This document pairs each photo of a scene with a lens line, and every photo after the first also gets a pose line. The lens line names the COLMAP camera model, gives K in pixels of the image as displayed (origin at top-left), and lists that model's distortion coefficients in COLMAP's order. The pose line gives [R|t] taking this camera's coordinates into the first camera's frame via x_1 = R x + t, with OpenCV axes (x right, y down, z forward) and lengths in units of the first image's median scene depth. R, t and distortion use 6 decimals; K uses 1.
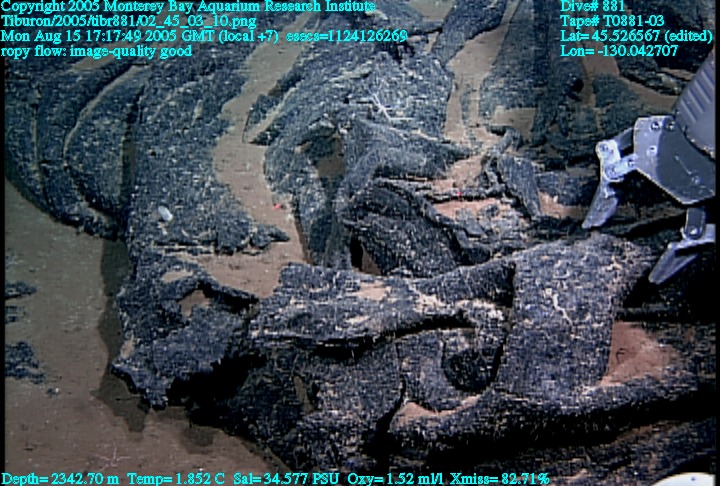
lens RADIAL K [[1152.6, 0, 360.0], [0, 1152.6, 243.0], [0, 0, 1]] dist [0.129820, 0.096272]
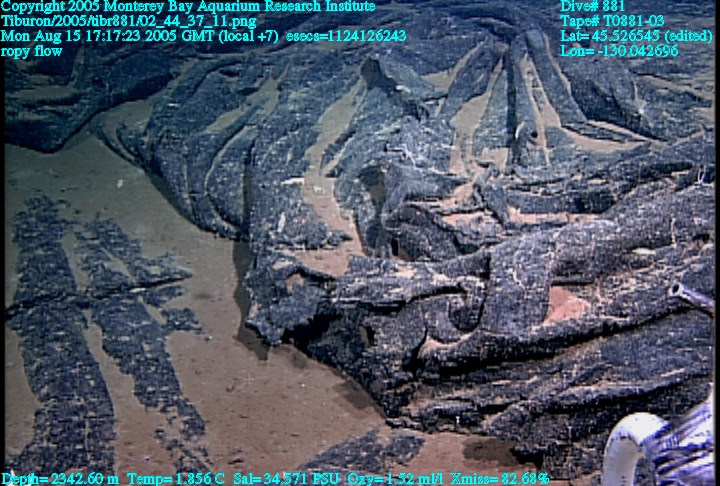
lens RADIAL K [[909.6, 0, 359.1], [0, 909.6, 244.8], [0, 0, 1]] dist [0.008333, 0.686924]
pose [[0.998534, -0.030748, -0.044541, 0.003207], [0.031784, 0.999236, 0.022755, -0.024991], [0.043808, -0.024138, 0.998748, -0.254166]]
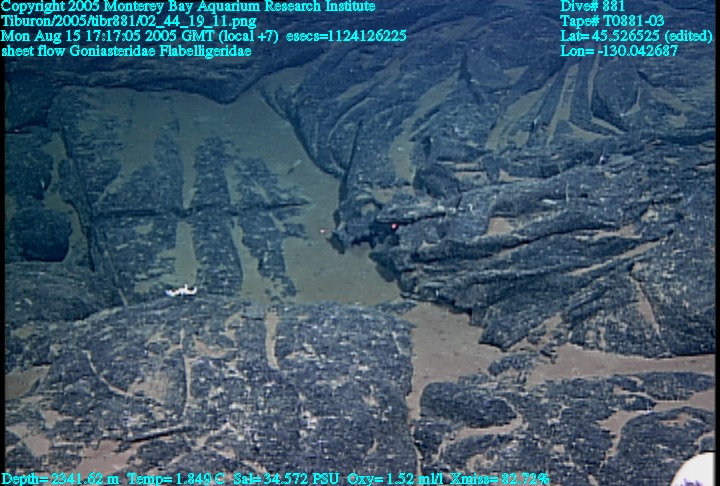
lens RADIAL K [[1947.6, 0, 360.0], [0, 1947.6, 243.0], [0, 0, 1]] dist [0.074302, 0.499802]
pose [[0.953084, 0.073862, -0.293555, 1.039650], [-0.075368, 0.997137, 0.006194, 0.101131], [0.293172, 0.016221, 0.955922, -2.876532]]
